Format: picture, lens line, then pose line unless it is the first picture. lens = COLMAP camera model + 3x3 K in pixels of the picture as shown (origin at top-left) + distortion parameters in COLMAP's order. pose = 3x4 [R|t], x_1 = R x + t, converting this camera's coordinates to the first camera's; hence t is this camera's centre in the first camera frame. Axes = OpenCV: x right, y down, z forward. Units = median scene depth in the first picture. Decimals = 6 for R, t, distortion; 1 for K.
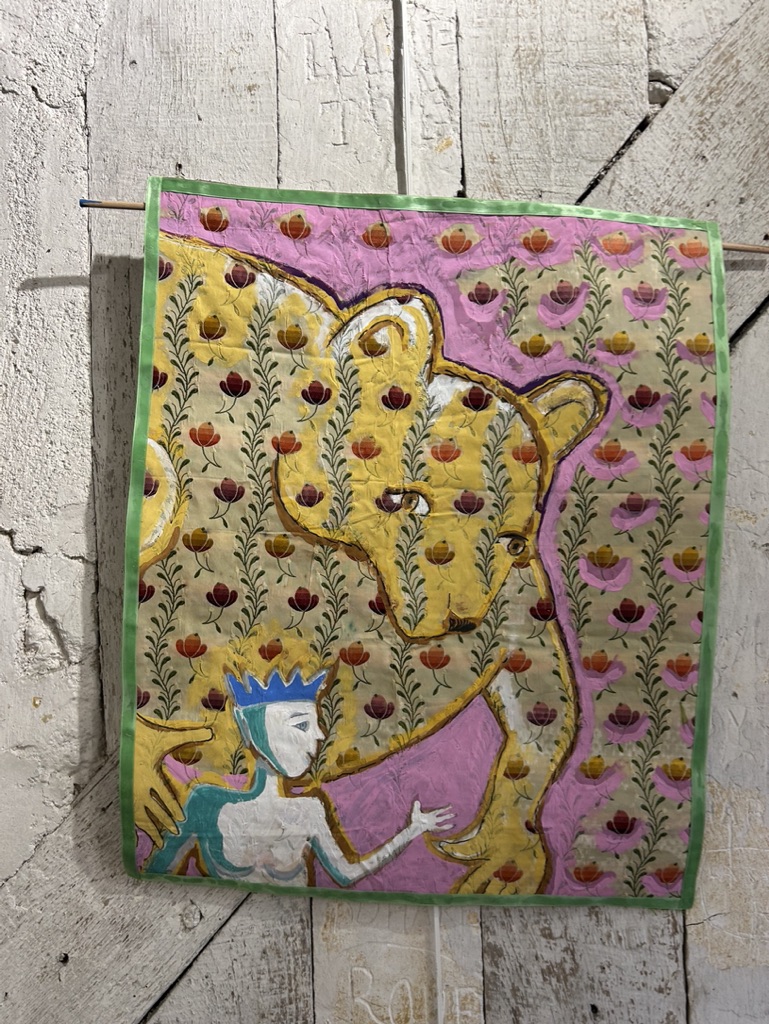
lens RADIAL K [[811.9, 0, 384.6], [0, 811.9, 511.4], [0, 0, 1]] dist [0.038378, -0.041589]
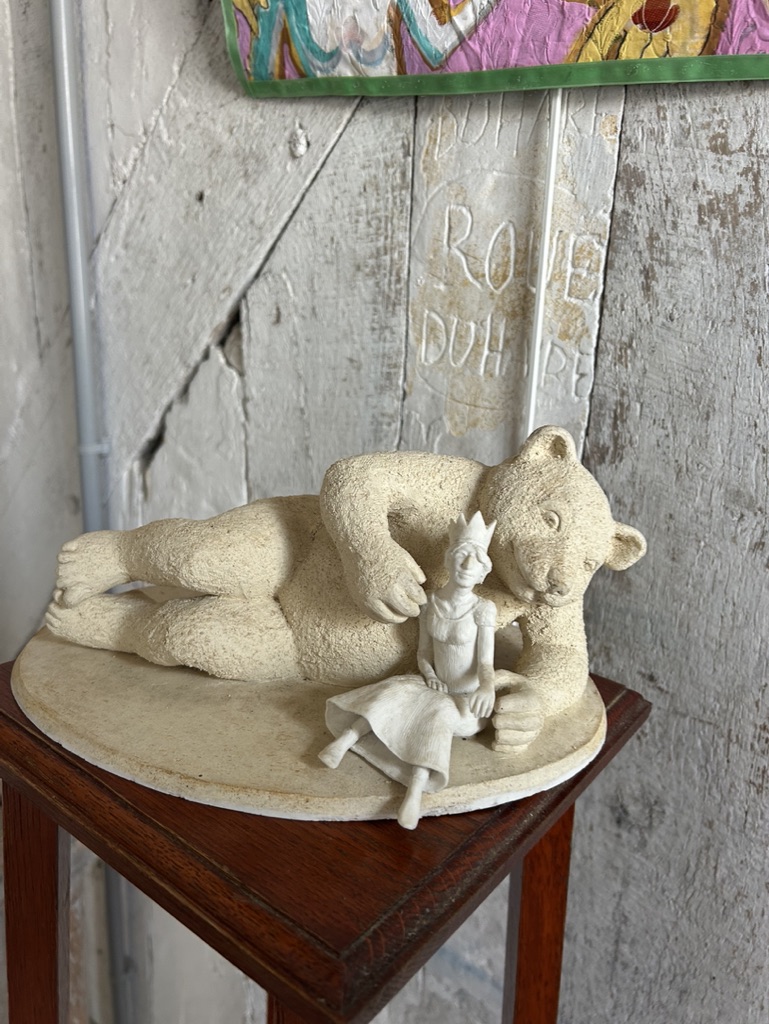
lens RADIAL K [[811.9, 0, 386.7], [0, 811.9, 512.4], [0, 0, 1]] dist [0.038378, -0.041589]
pose [[0.804122, 0.224029, -0.550634, 0.397821], [-0.049050, 0.948116, 0.314117, 0.596254], [0.592437, -0.225580, 0.773390, 0.314154]]
